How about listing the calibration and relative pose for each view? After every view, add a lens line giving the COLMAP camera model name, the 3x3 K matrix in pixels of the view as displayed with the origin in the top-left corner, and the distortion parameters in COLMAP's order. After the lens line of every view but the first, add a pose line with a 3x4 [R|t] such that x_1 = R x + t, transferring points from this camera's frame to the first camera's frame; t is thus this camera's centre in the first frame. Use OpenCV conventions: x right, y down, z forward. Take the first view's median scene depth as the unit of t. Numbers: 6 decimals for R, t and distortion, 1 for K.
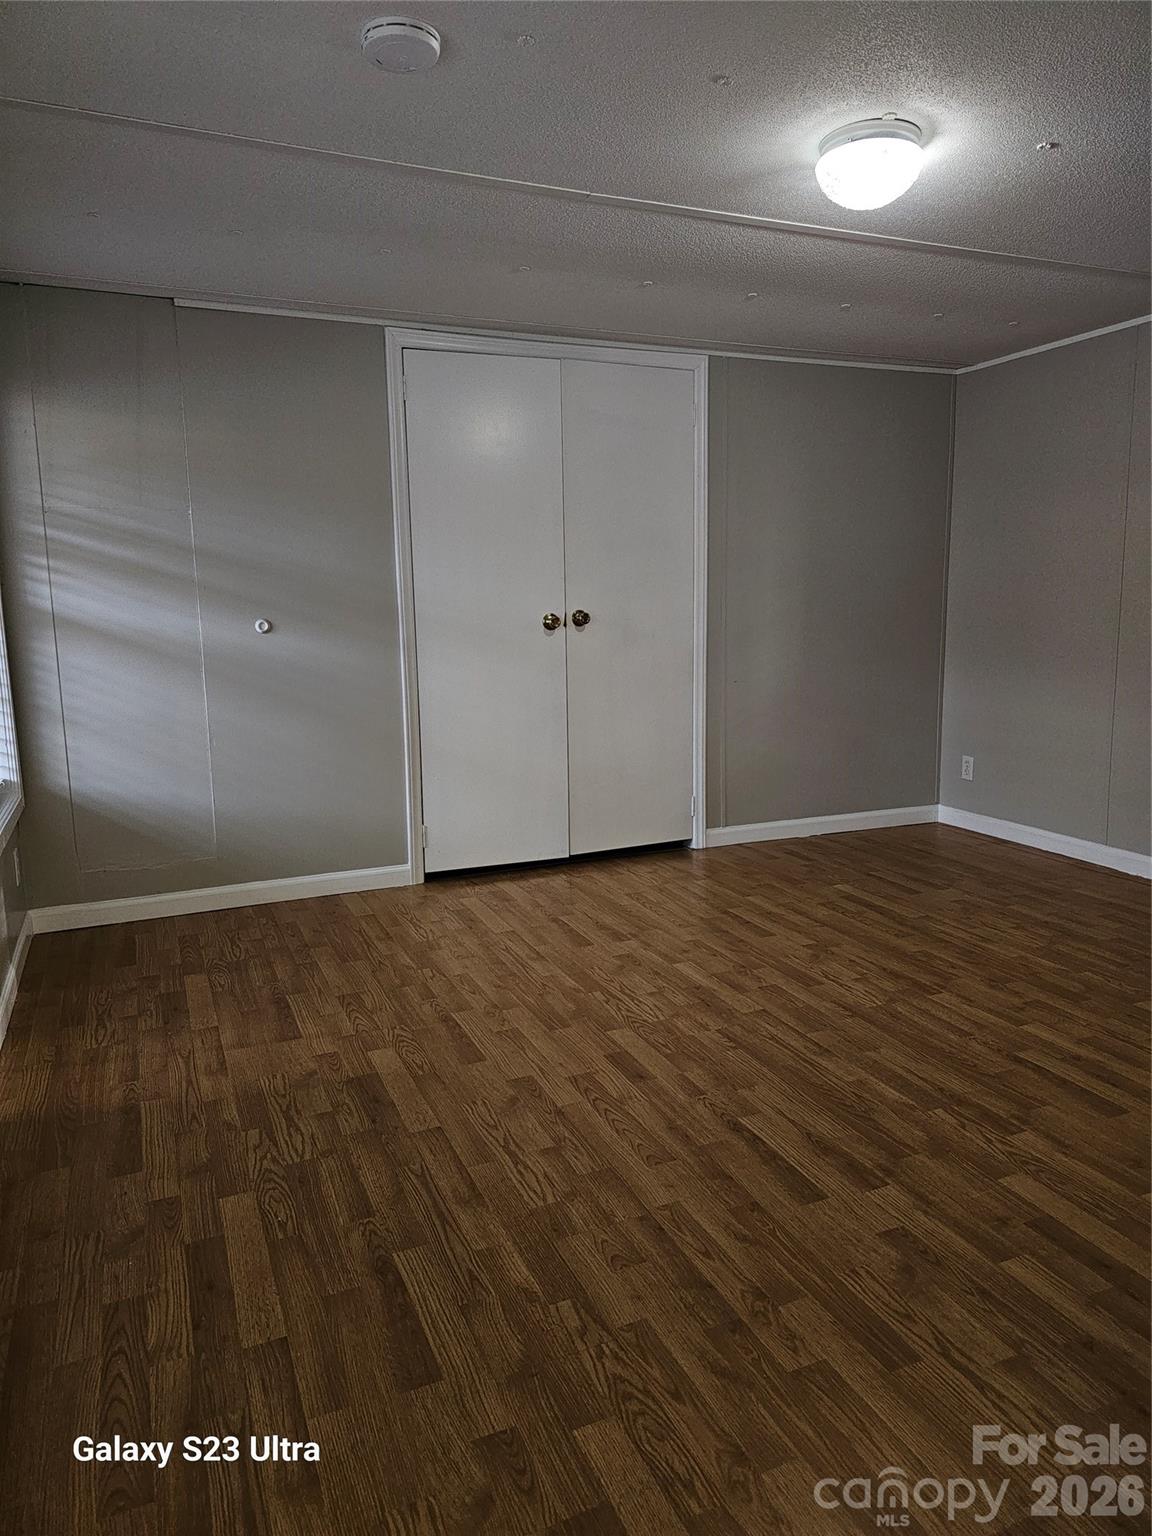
lens RADIAL K [[1012.2, 0, 576.0], [0, 1012.2, 768.0], [0, 0, 1]] dist [-0.003684, -0.004278]
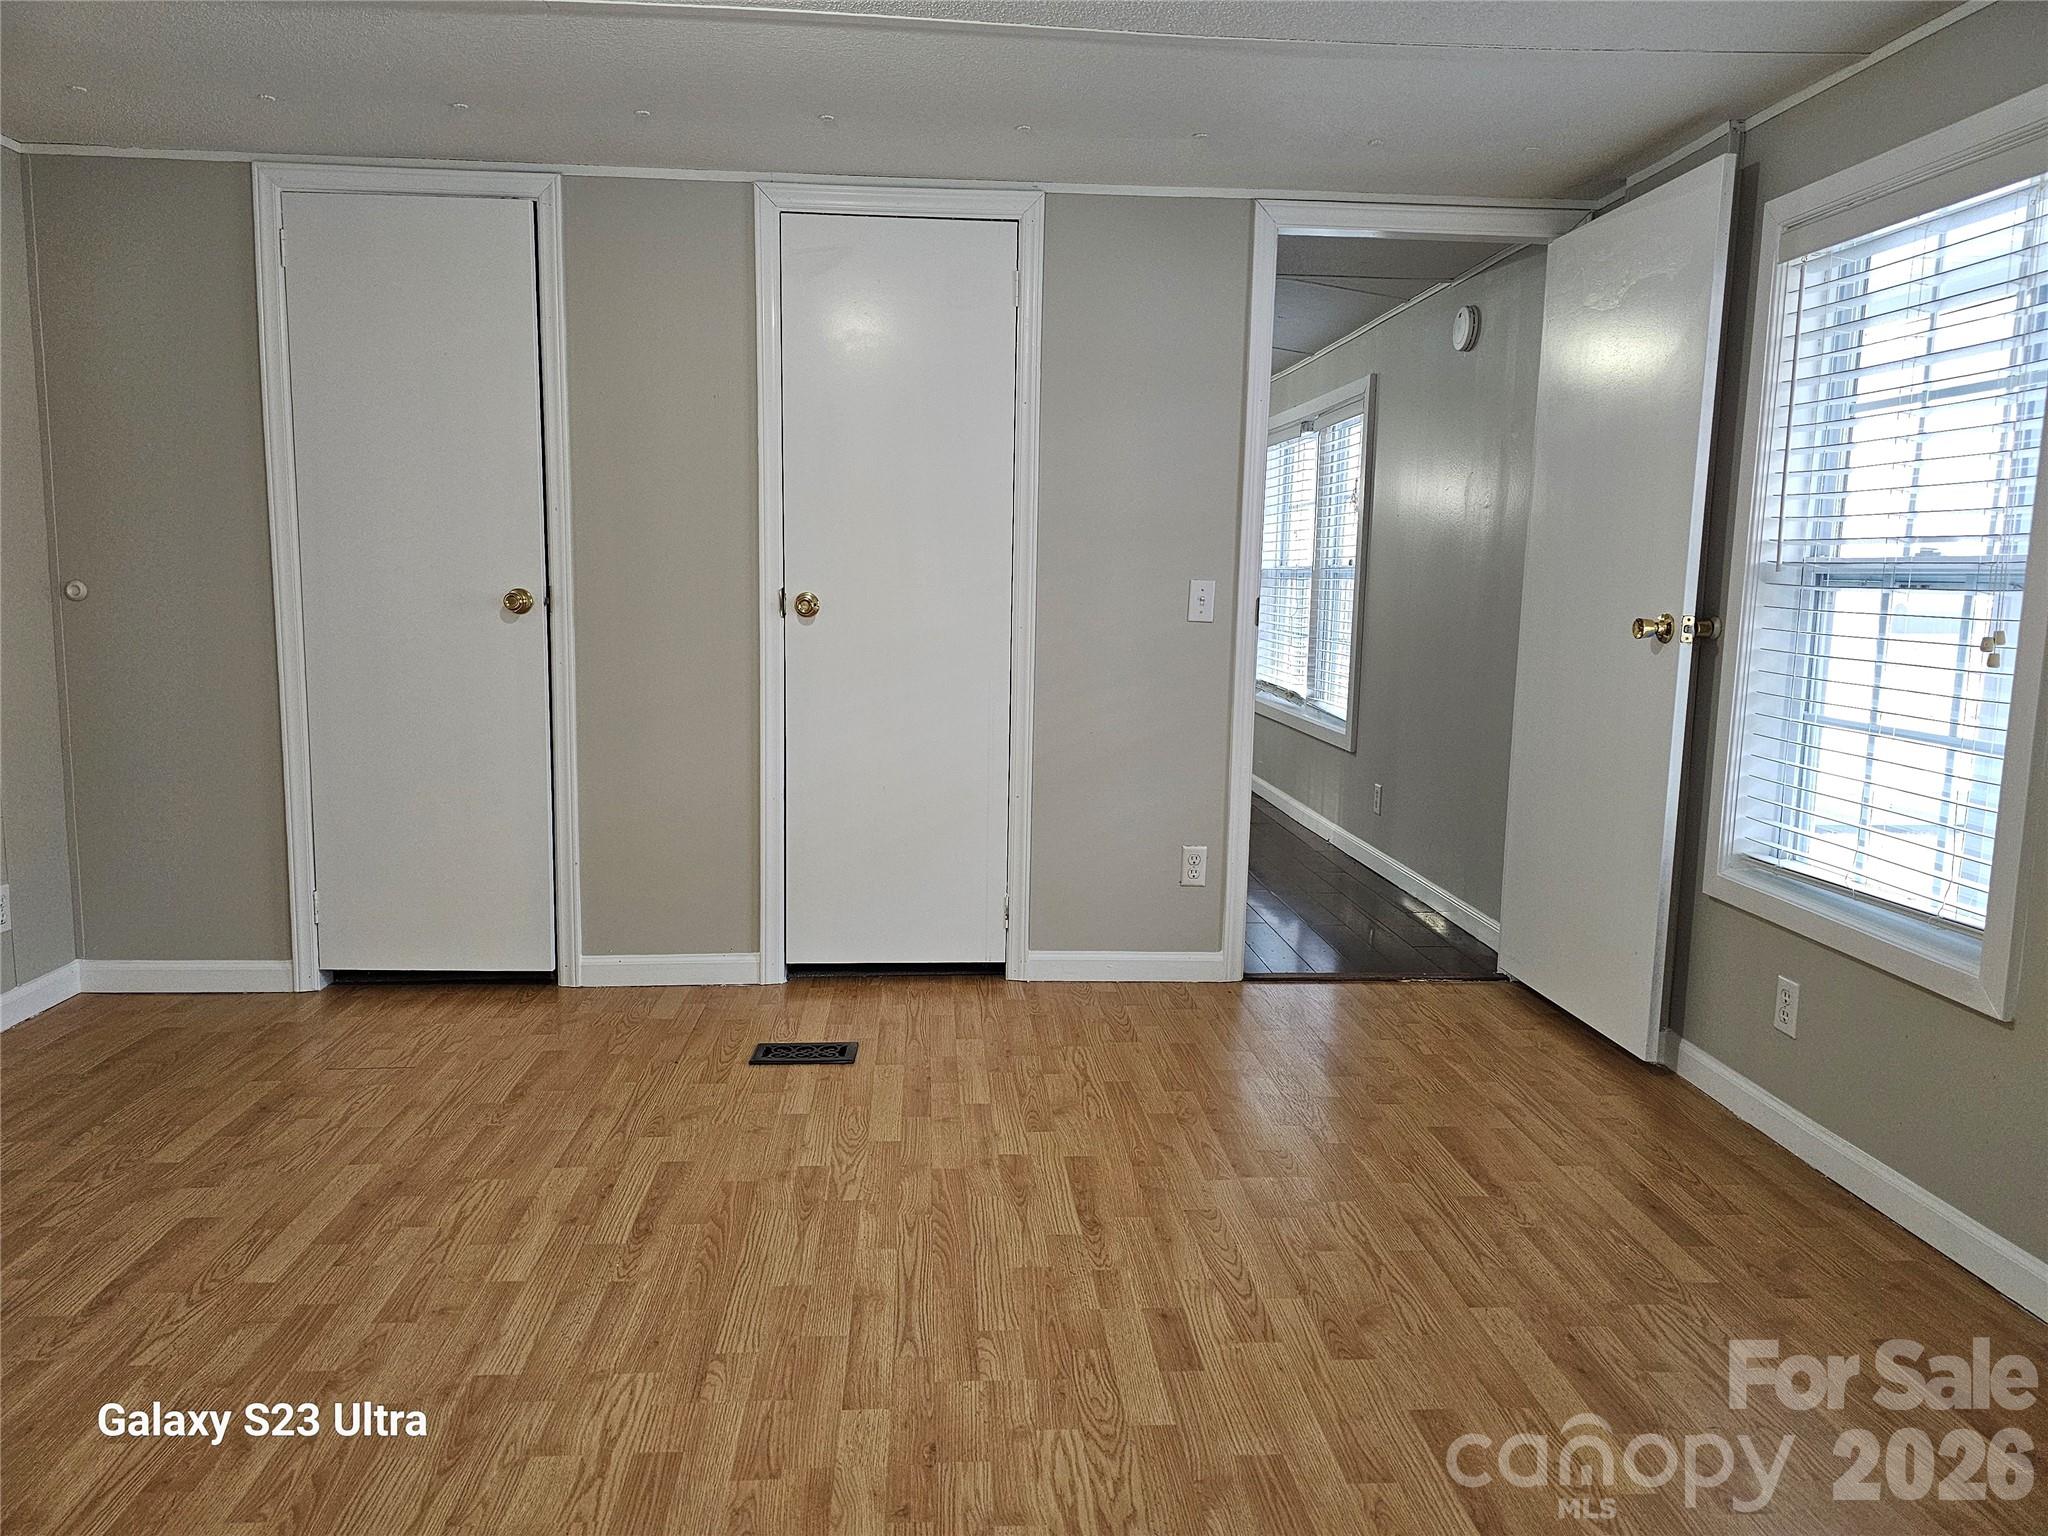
lens RADIAL K [[1349.6, 0, 1024.0], [0, 1349.6, 768.0], [0, 0, 1]] dist [-0.003684, -0.004278]
pose [[-0.944731, -0.041031, 0.325269, -0.128846], [0.056963, 0.956504, 0.286105, -0.313689], [-0.322860, 0.288820, -0.901301, 1.843836]]
